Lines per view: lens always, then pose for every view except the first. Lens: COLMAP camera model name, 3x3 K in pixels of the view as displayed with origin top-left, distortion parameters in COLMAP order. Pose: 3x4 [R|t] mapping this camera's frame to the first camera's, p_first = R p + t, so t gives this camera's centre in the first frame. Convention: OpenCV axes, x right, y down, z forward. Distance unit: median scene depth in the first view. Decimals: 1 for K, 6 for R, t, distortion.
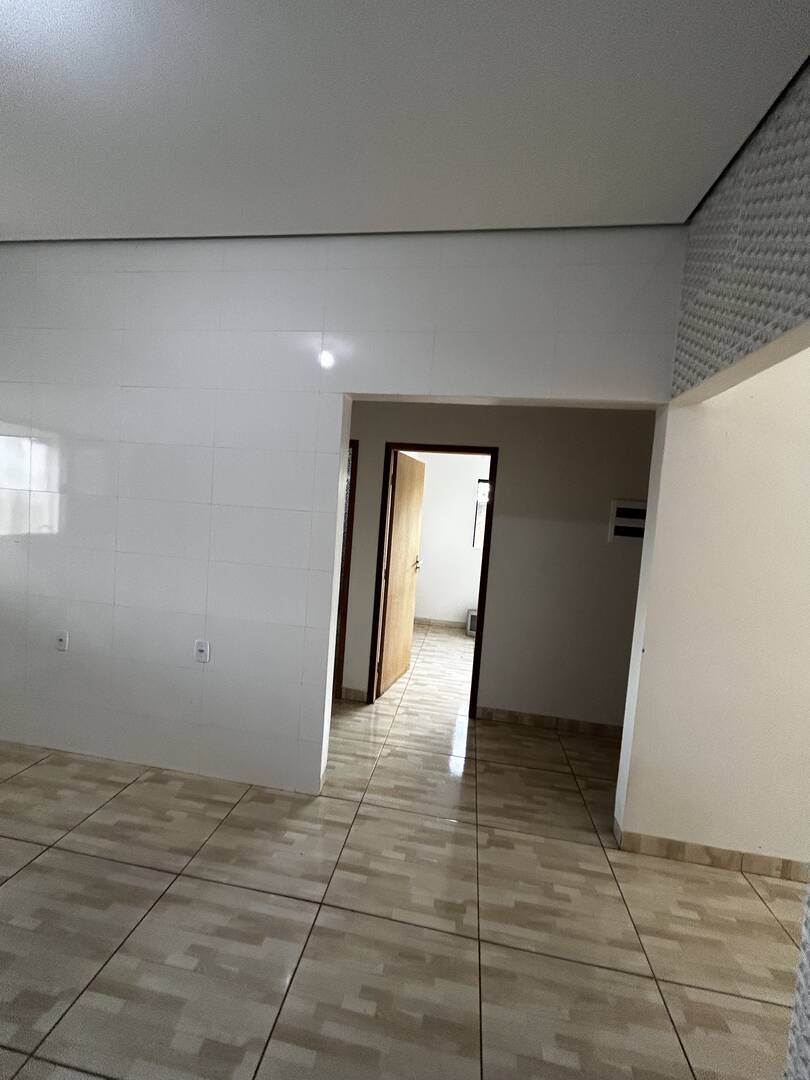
lens RADIAL K [[435.8, 0, 406.2], [0, 435.8, 536.7], [0, 0, 1]] dist [0.002465, 0.000309]
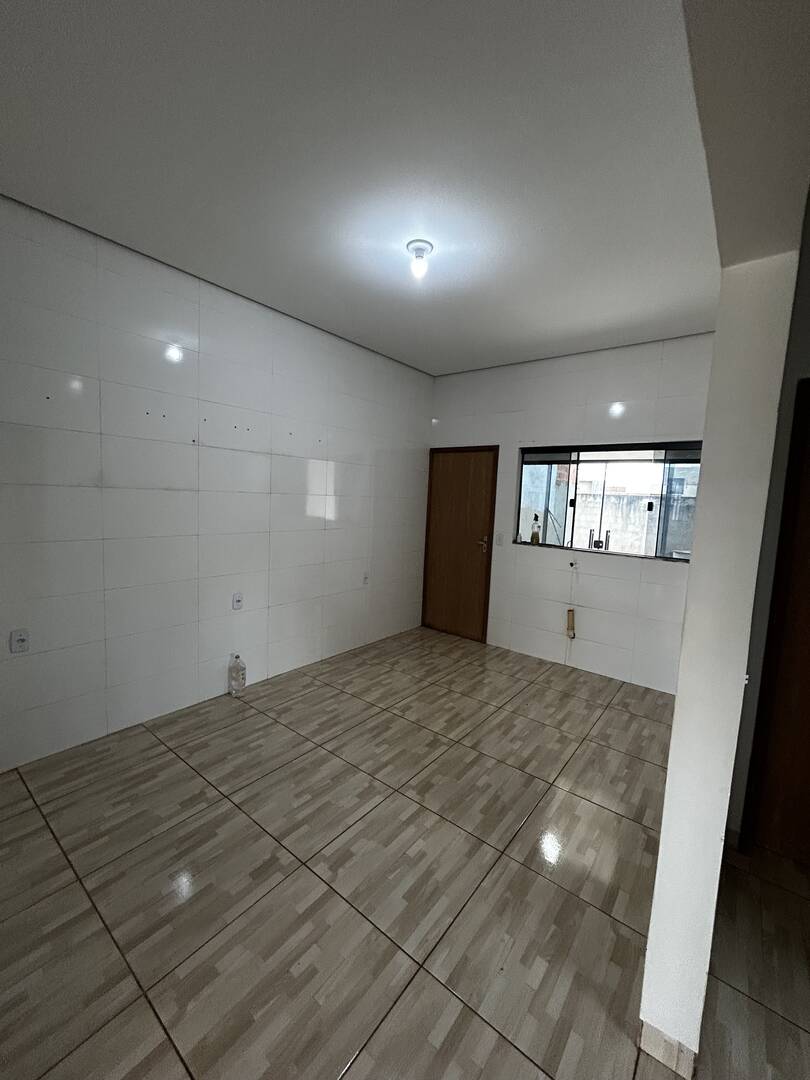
lens RADIAL K [[435.8, 0, 406.2], [0, 435.8, 536.7], [0, 0, 1]] dist [0.002465, 0.000309]
pose [[-0.488597, -0.014210, -0.872394, 0.439375], [-0.132790, 0.989431, 0.058254, -0.020177], [0.862346, 0.144308, -0.485320, 0.981660]]
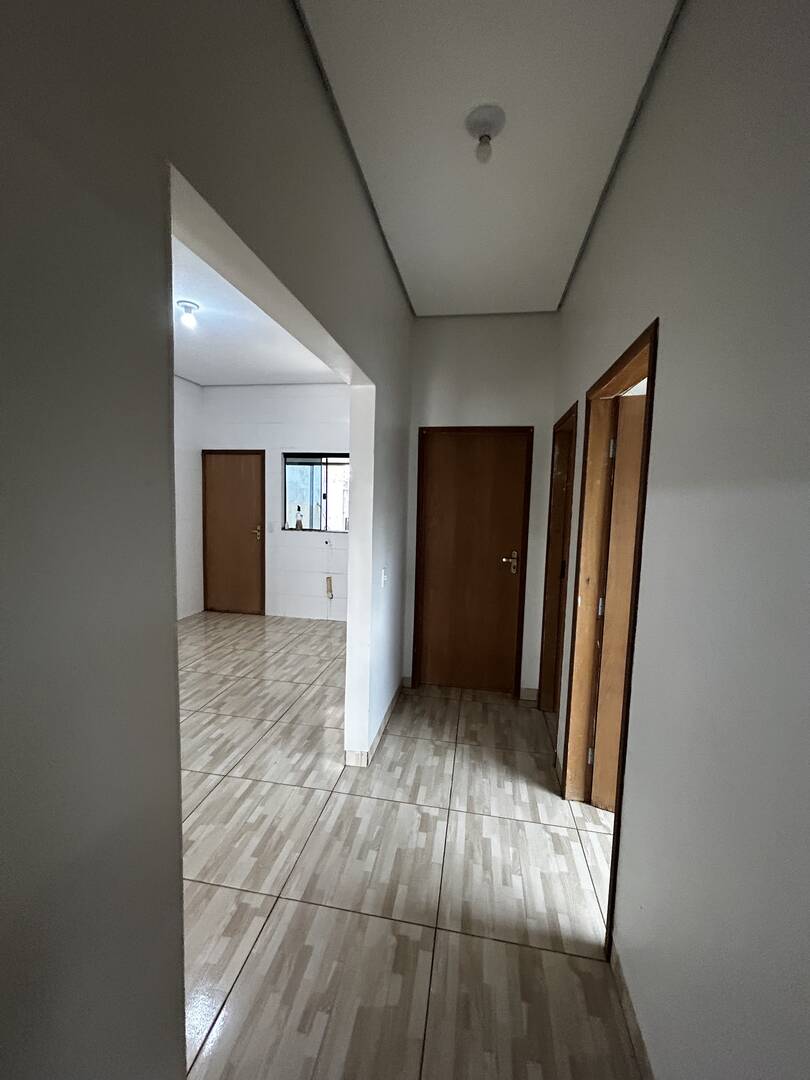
lens RADIAL K [[435.8, 0, 406.2], [0, 435.8, 536.7], [0, 0, 1]] dist [0.002465, 0.000309]
pose [[-0.018760, 0.007736, -0.999794, 0.910793], [-0.086625, 0.996197, 0.009333, 0.015437], [0.996064, 0.086782, -0.018019, 1.187918]]
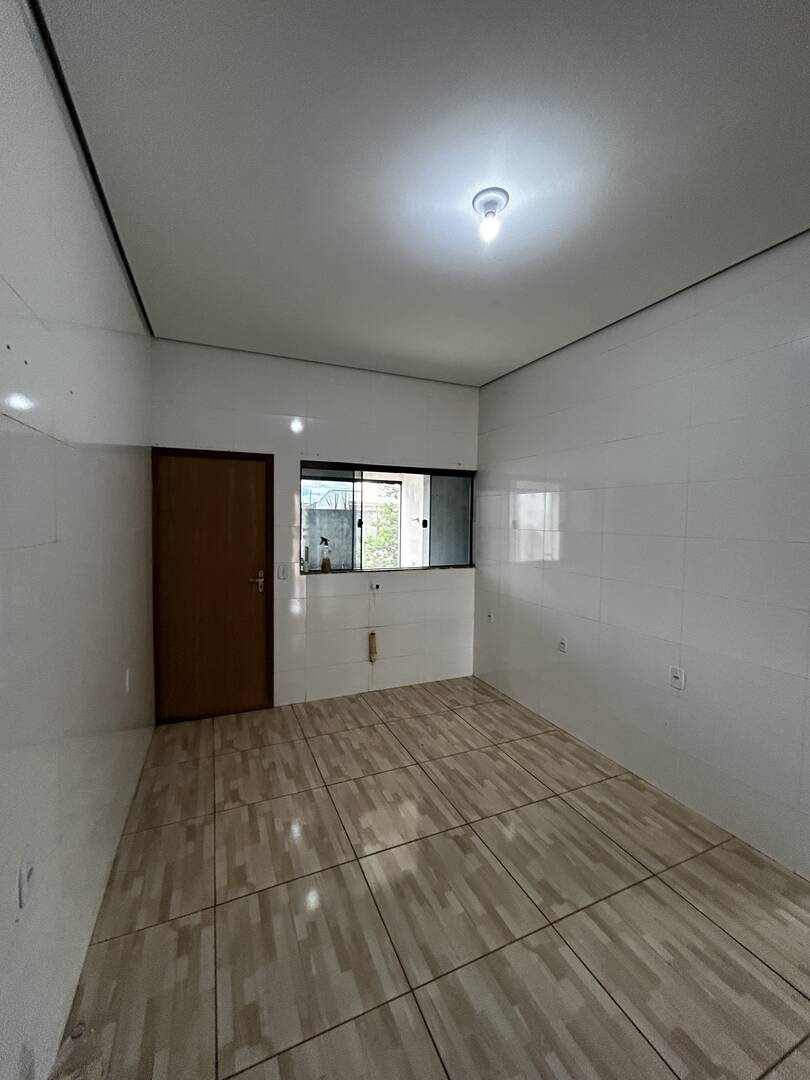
lens RADIAL K [[433.7, 0, 406.5], [0, 433.7, 537.9], [0, 0, 1]] dist [-0.001451, -0.000045]
pose [[0.539546, -0.027223, -0.841516, 0.069215], [-0.023772, 0.998586, -0.047547, -0.008154], [0.841620, 0.045658, 0.538136, -0.125948]]
